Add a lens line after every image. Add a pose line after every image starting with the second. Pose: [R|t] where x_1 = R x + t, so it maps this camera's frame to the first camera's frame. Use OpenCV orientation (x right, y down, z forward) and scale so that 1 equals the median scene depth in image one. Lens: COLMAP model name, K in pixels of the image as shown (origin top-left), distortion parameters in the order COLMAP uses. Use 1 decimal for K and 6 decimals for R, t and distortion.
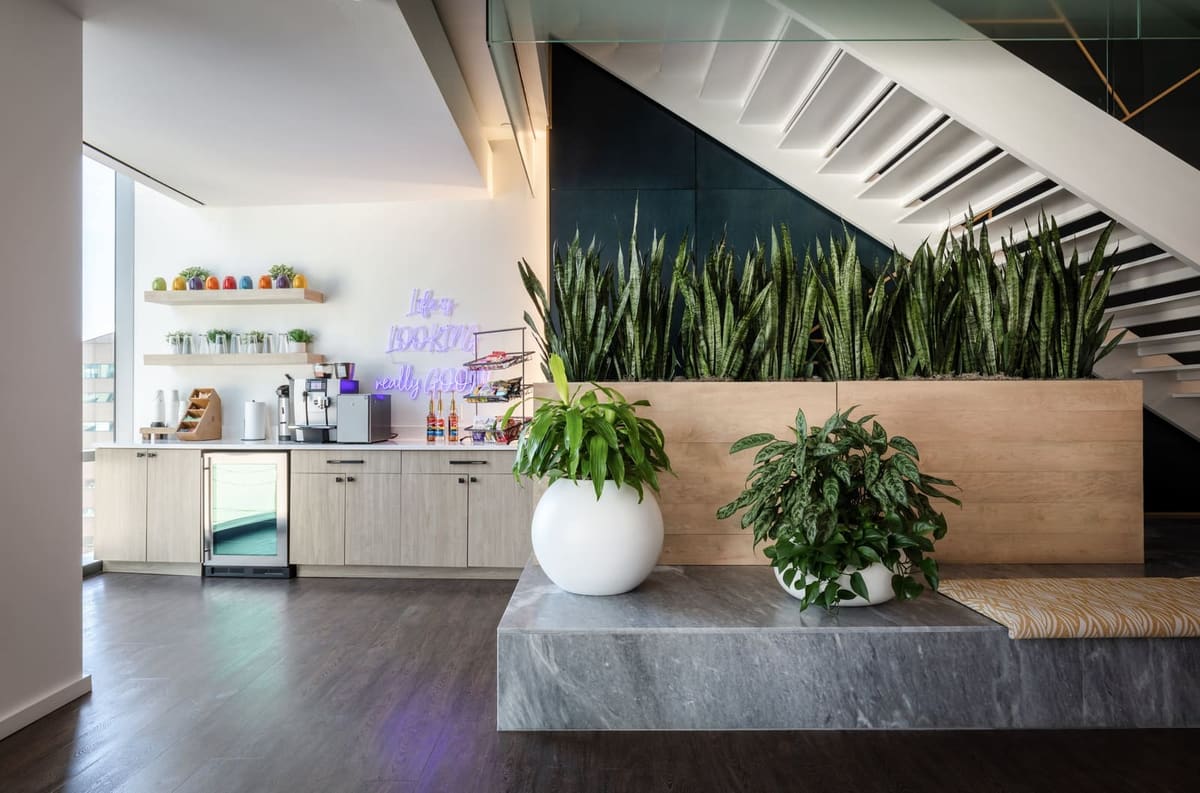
lens RADIAL K [[698.1, 0, 604.1], [0, 698.1, 401.8], [0, 0, 1]] dist [0.007242, -0.001422]
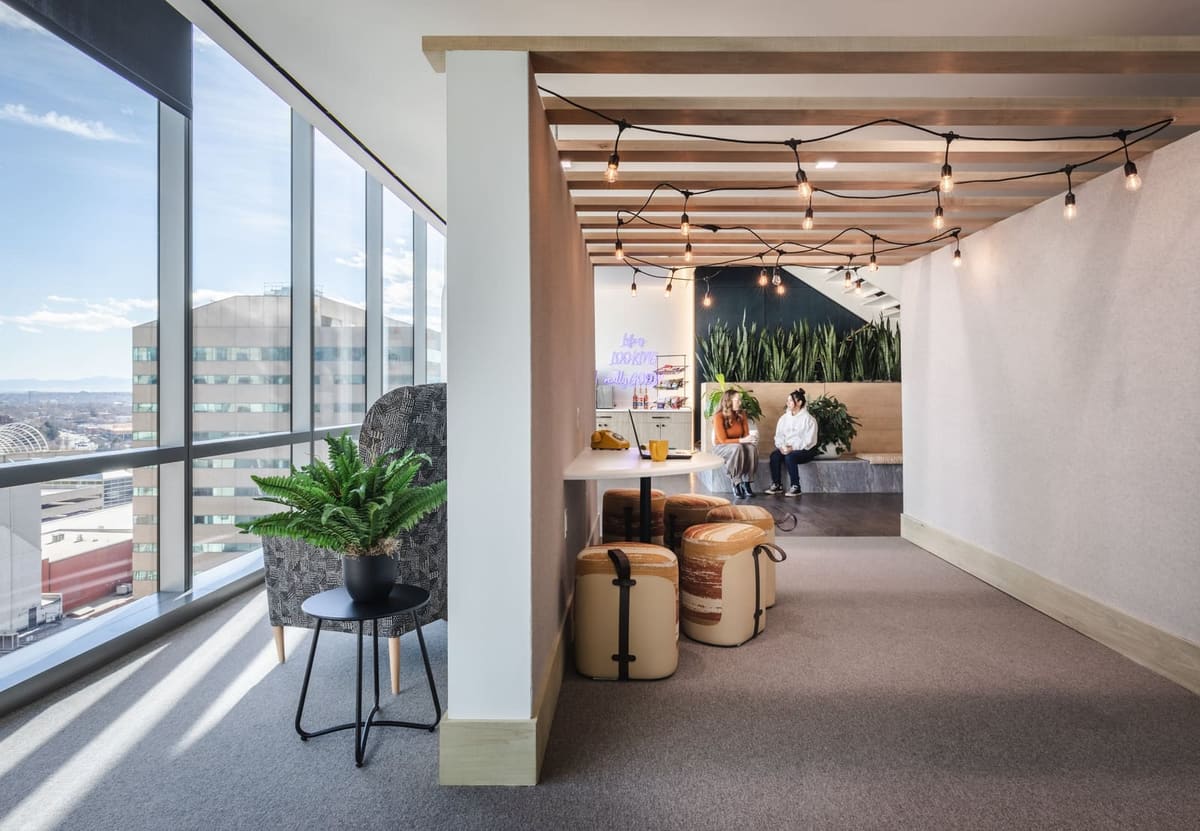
lens RADIAL K [[718.5, 0, 635.9], [0, 718.5, 395.3], [0, 0, 1]] dist [-0.008725, -0.004003]
pose [[0.999992, 0.004052, 0.000233, -0.314579], [-0.004055, 0.999867, 0.015790, -0.020263], [-0.000169, -0.015791, 0.999875, -1.427500]]
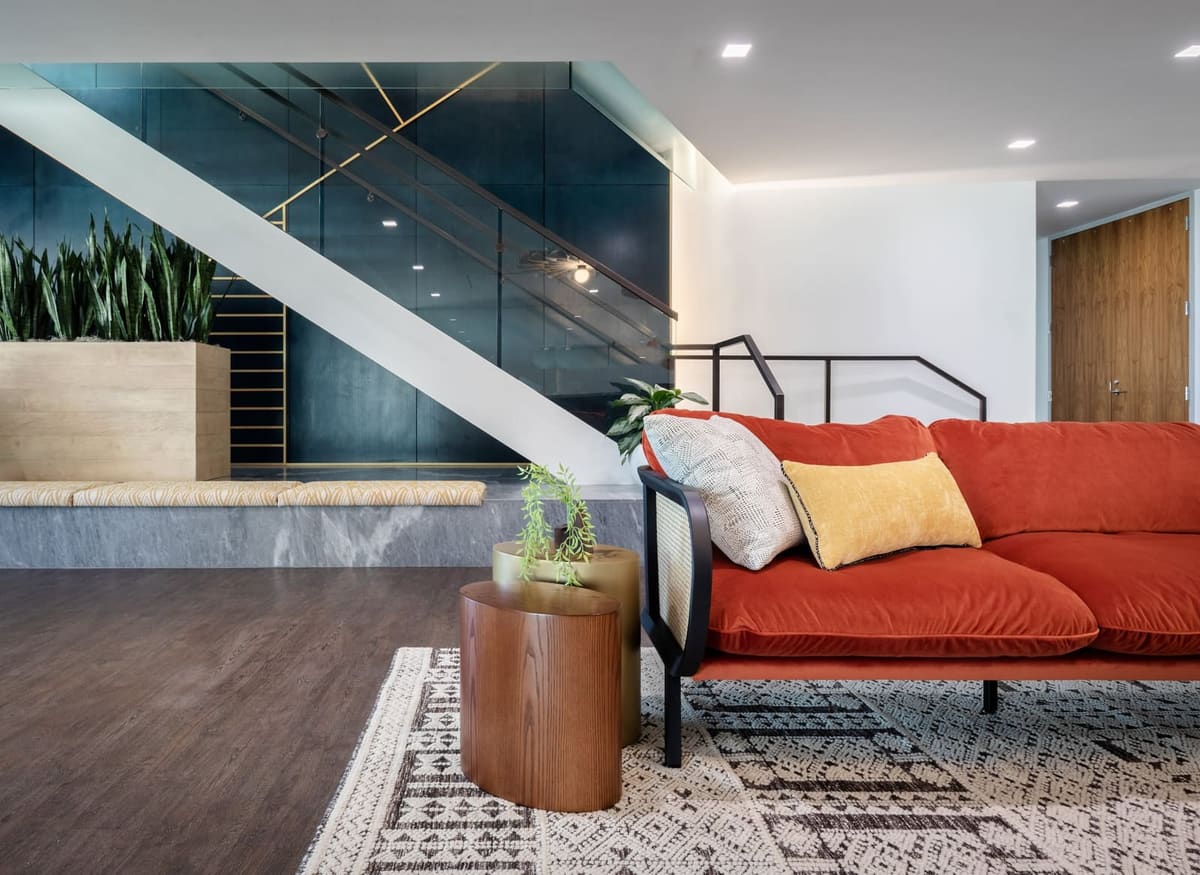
lens RADIAL K [[789.3, 0, 514.0], [0, 789.3, 404.1], [0, 0, 1]] dist [-0.000709, 0.000015]
pose [[0.999988, 0.003709, -0.003312, 1.200439], [-0.003676, 0.999946, 0.009726, 0.059492], [0.003348, -0.009713, 0.999947, -0.412217]]
